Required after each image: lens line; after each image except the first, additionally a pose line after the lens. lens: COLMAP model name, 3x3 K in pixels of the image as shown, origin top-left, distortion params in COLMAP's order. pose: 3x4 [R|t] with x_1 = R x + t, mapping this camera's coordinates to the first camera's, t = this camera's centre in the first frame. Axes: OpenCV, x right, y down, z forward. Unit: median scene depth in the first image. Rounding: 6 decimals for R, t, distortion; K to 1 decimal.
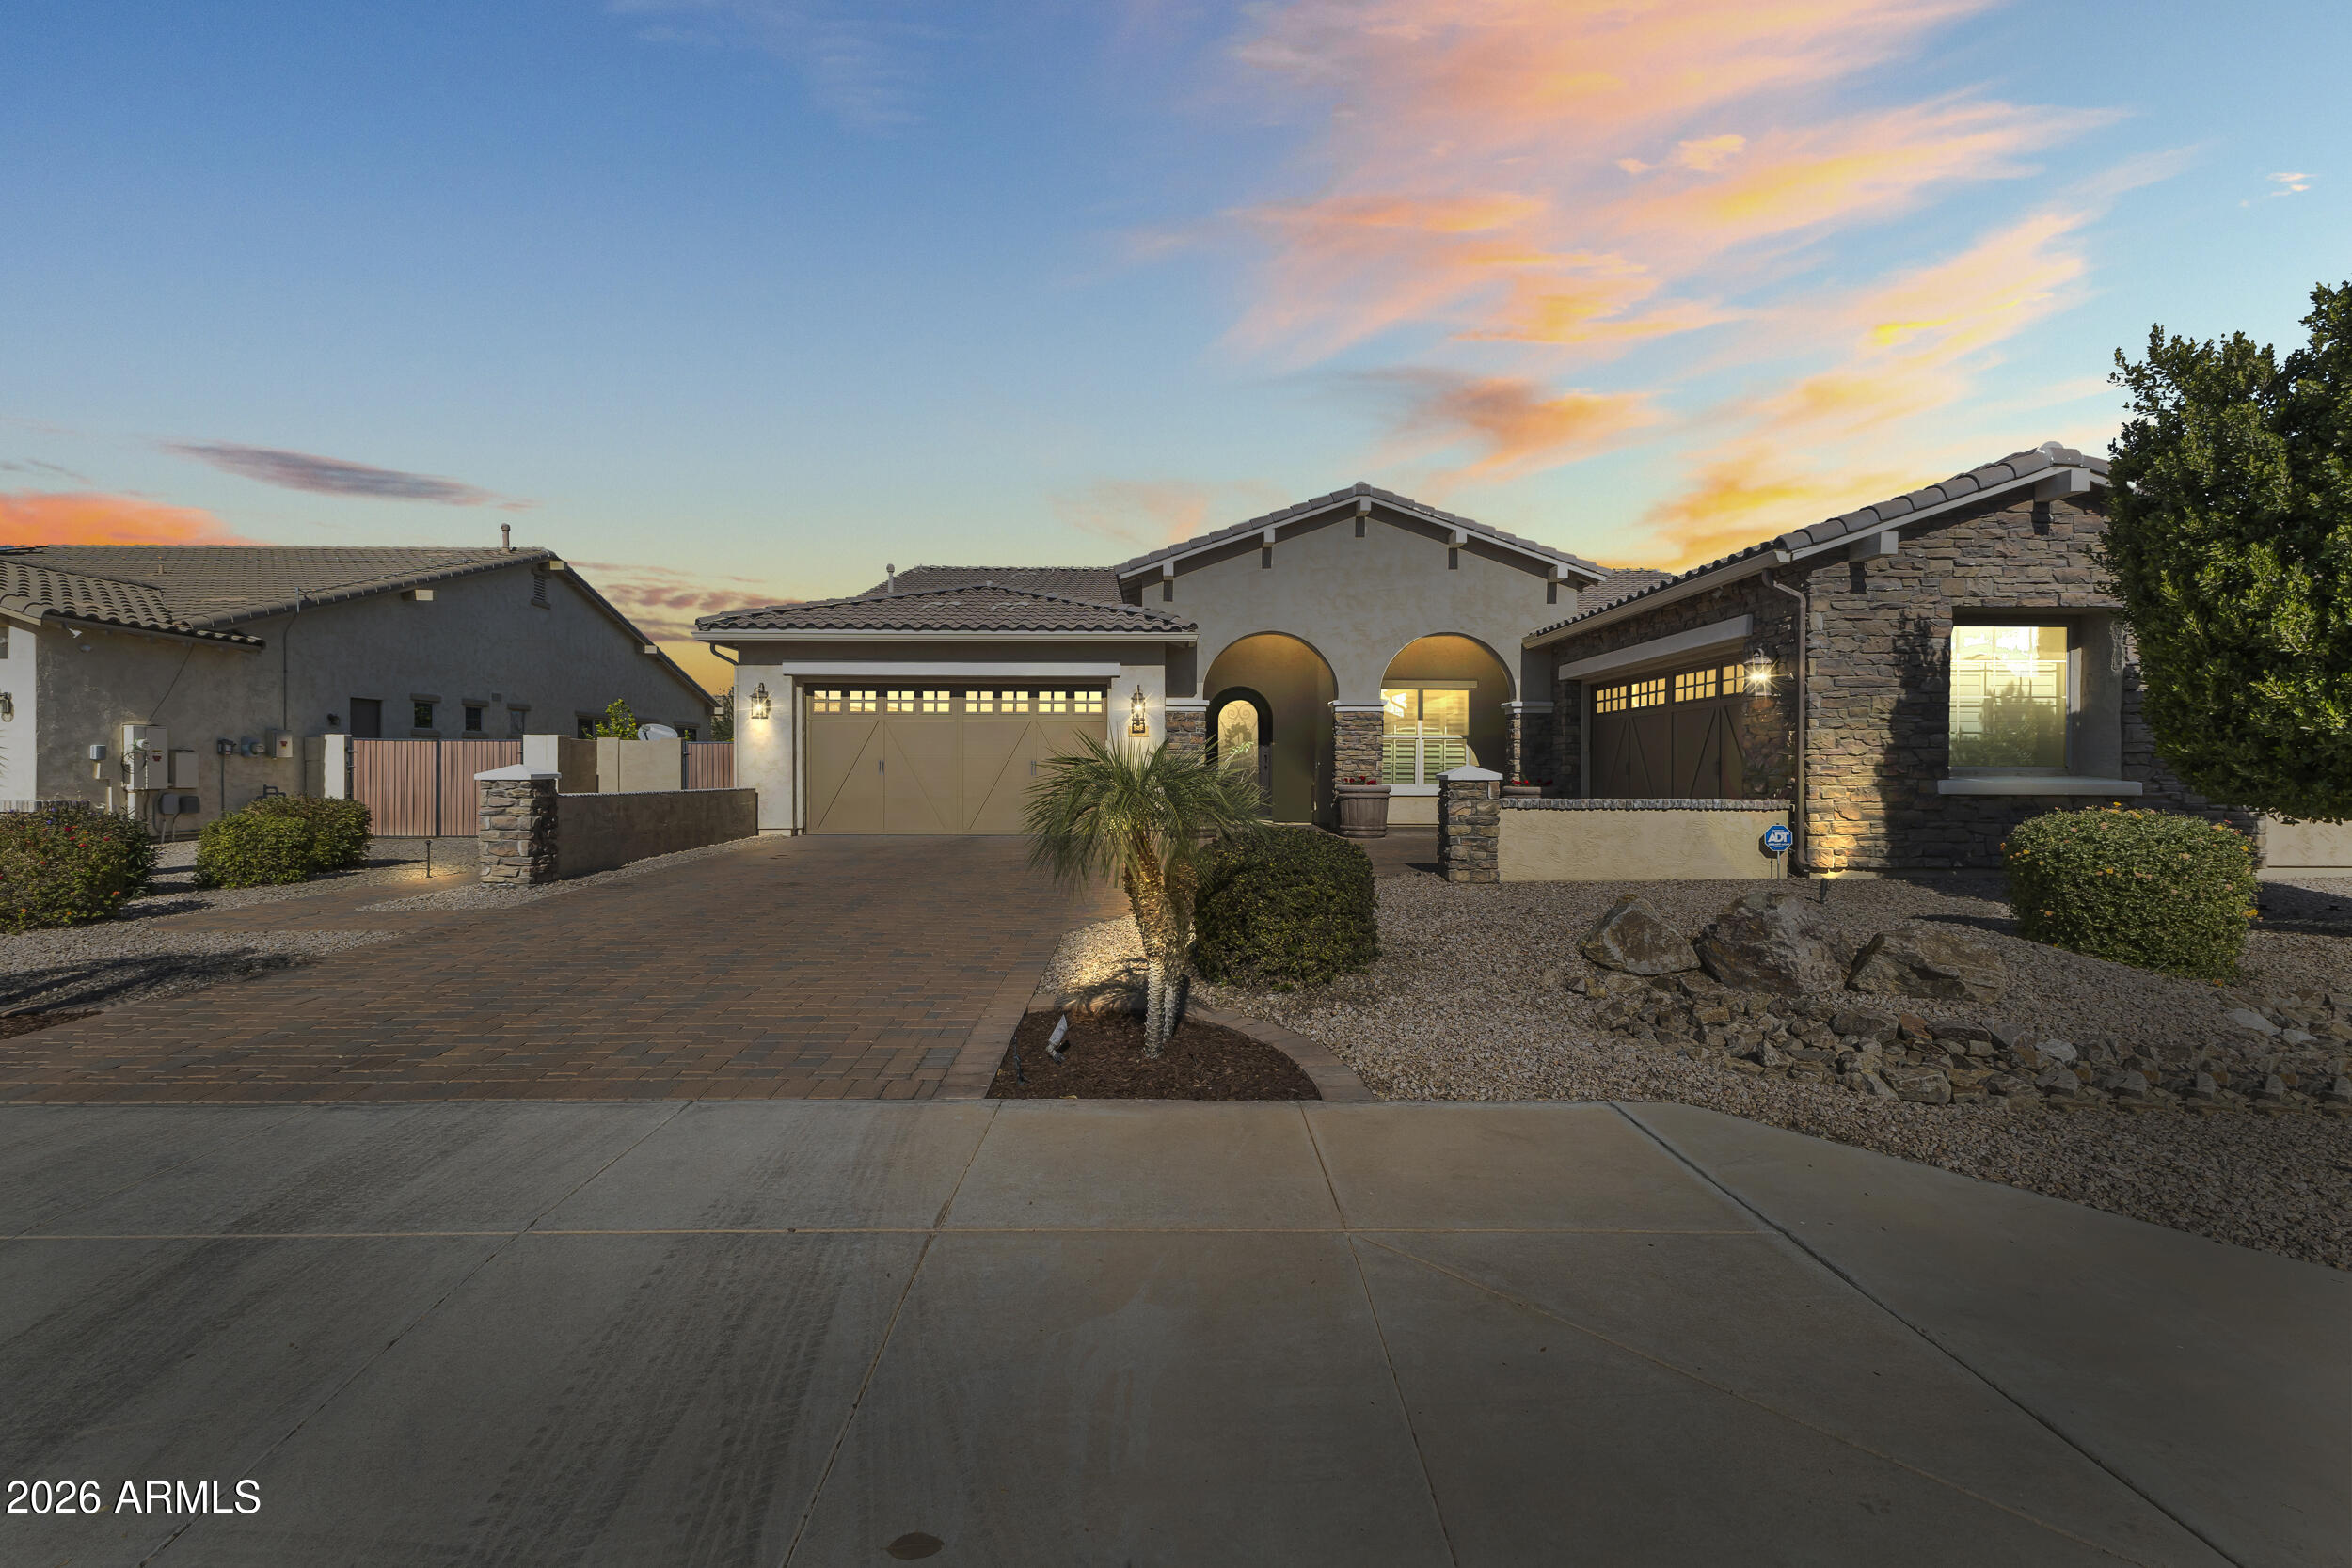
lens RADIAL K [[1029.5, 0, 1175.7], [0, 1029.5, 779.2], [0, 0, 1]] dist [0.015331, -0.000935]
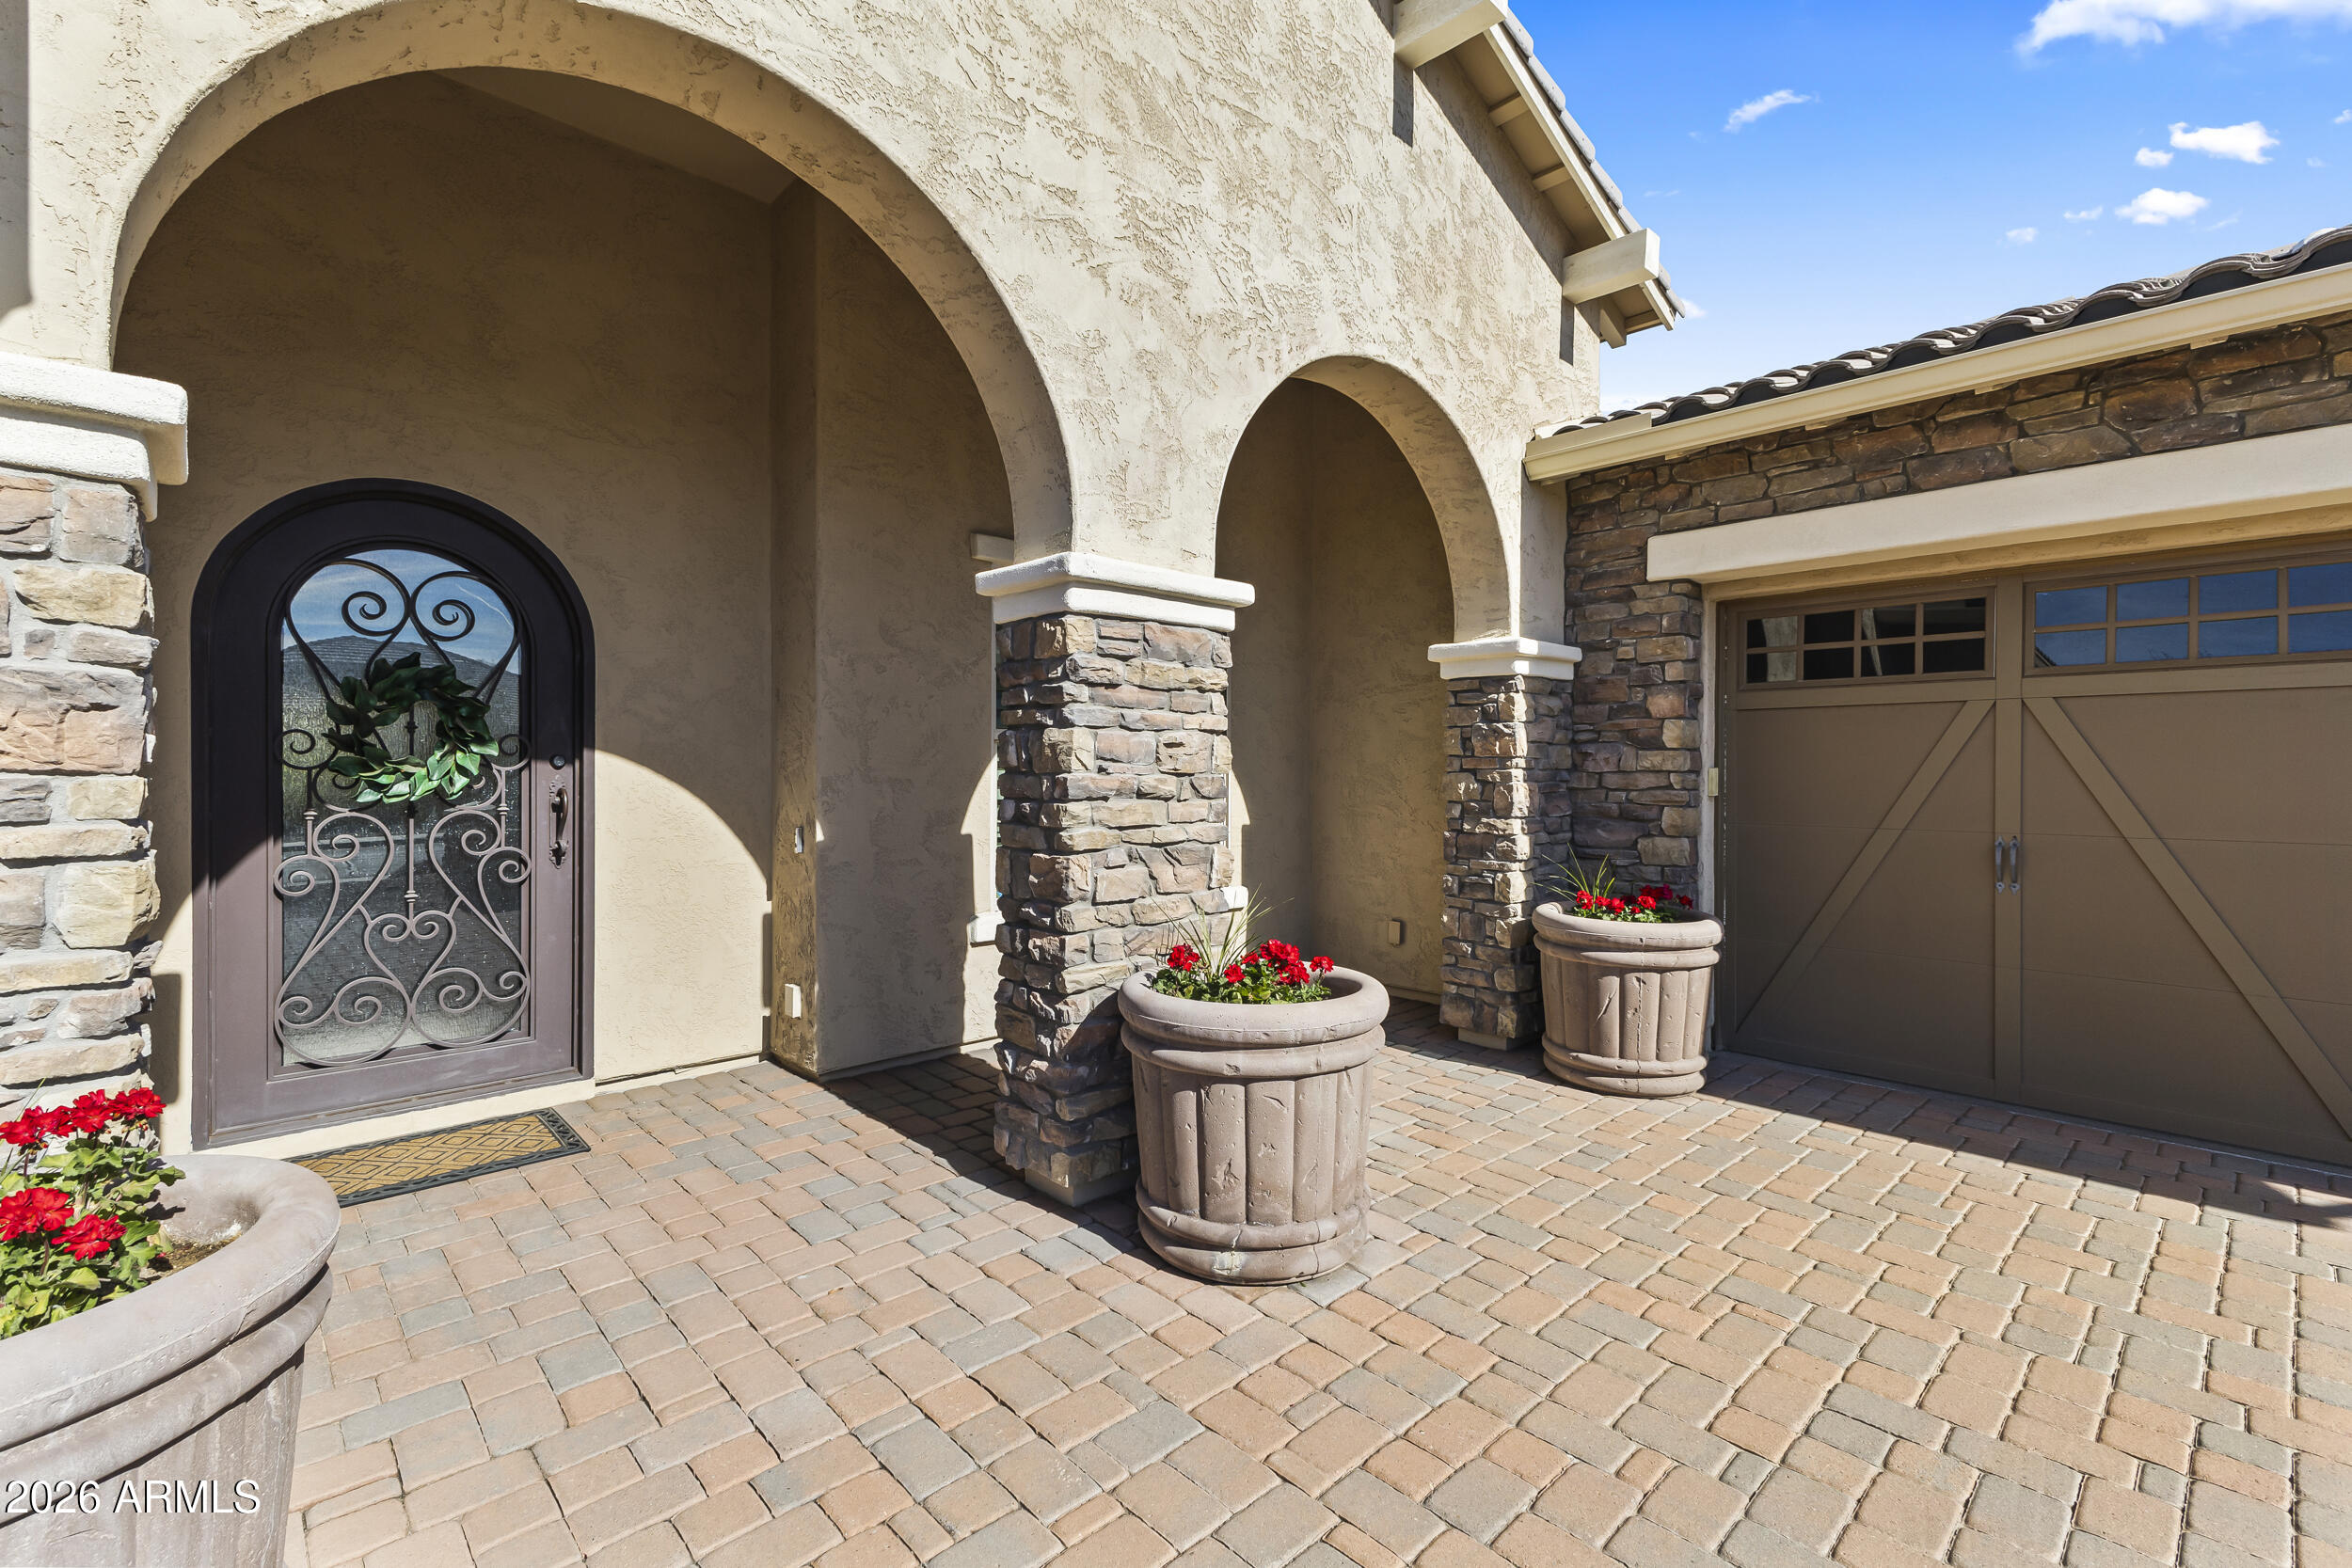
lens RADIAL K [[1029.5, 0, 1179.6], [0, 1029.5, 778.1], [0, 0, 1]] dist [0.015331, -0.000935]
pose [[0.725512, -0.006017, 0.688183, 0.032250], [0.005930, 0.999979, 0.002492, -0.033187], [-0.688184, 0.002273, 0.725533, 0.838688]]
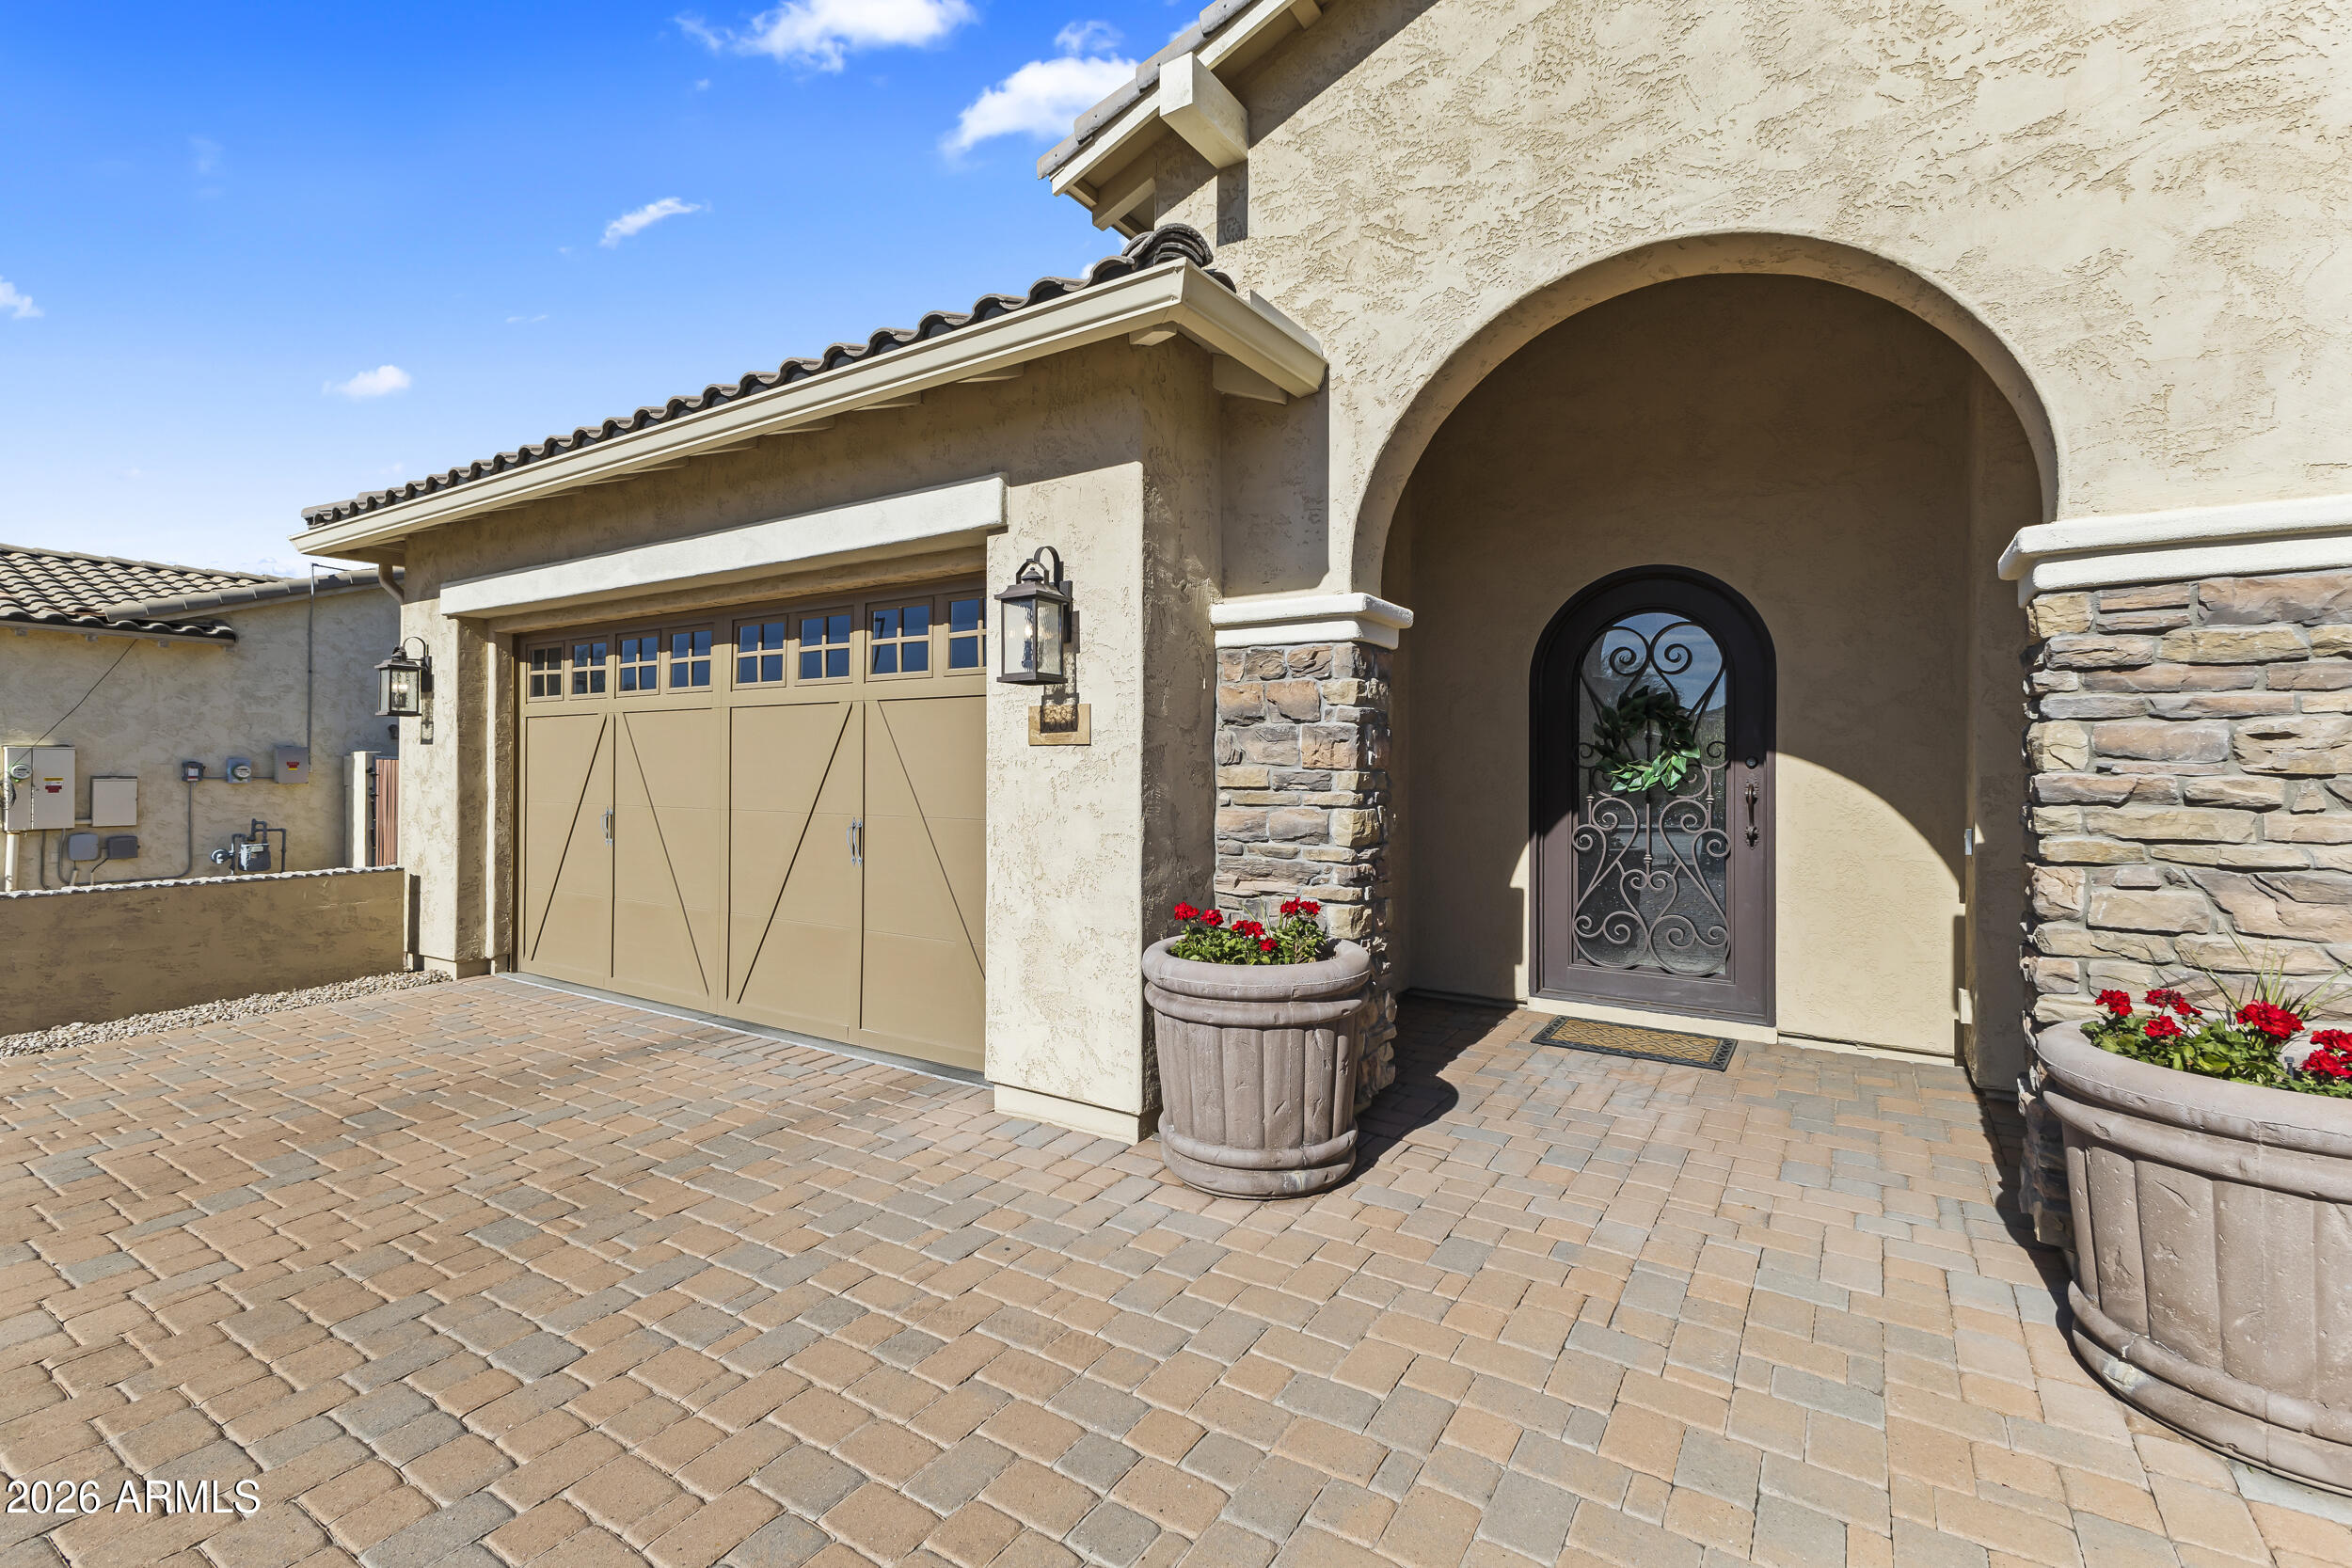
lens RADIAL K [[1029.5, 0, 1179.2], [0, 1029.5, 759.8], [0, 0, 1]] dist [0.015331, -0.000935]
pose [[0.838523, -0.003408, -0.544856, 0.128849], [-0.006159, 0.999857, -0.015732, -0.032301], [0.544832, 0.016548, 0.838382, 0.766376]]
